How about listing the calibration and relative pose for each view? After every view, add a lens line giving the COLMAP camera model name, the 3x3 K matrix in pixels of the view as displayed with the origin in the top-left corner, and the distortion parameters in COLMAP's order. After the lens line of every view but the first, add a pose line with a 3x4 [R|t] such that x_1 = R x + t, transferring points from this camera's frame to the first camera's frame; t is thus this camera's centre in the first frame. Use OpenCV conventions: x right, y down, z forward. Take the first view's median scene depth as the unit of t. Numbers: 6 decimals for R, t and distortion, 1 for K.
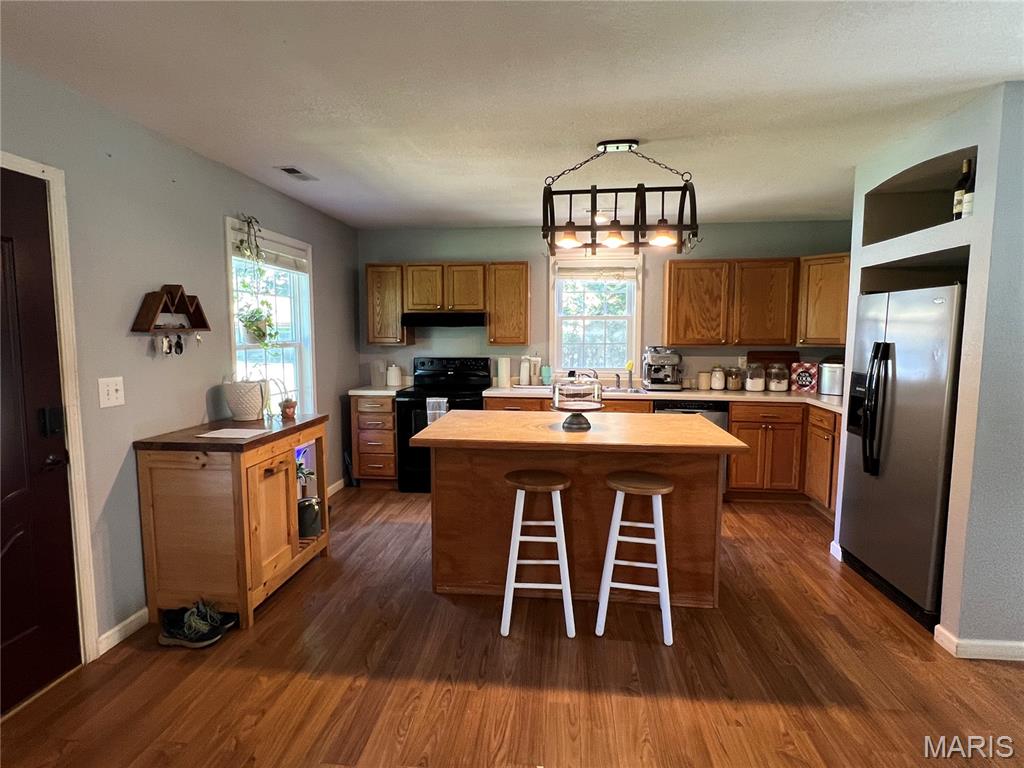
lens RADIAL K [[536.0, 0, 512.3], [0, 536.0, 384.8], [0, 0, 1]] dist [-0.000071, 0.000209]
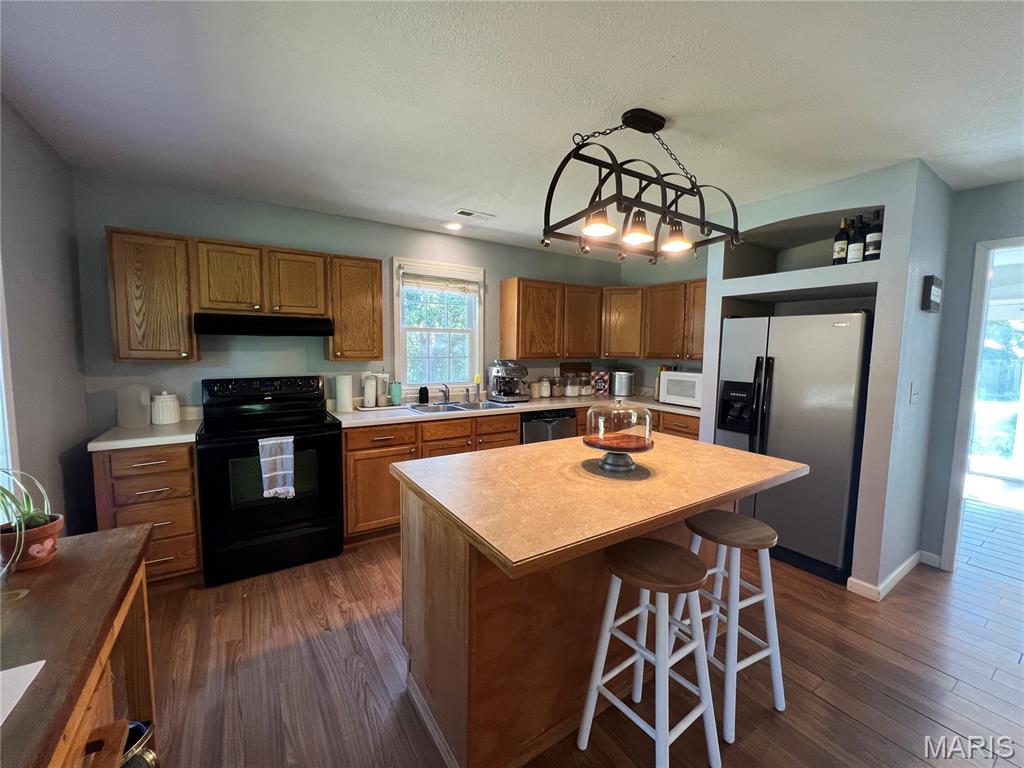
lens RADIAL K [[407.9, 0, 509.9], [0, 407.9, 382.9], [0, 0, 1]] dist [-0.002814, 0.000131]
pose [[0.779348, -0.045994, 0.624901, -0.221236], [0.049746, 0.998696, 0.011465, -0.035835], [-0.624613, 0.022151, 0.780620, 0.380485]]
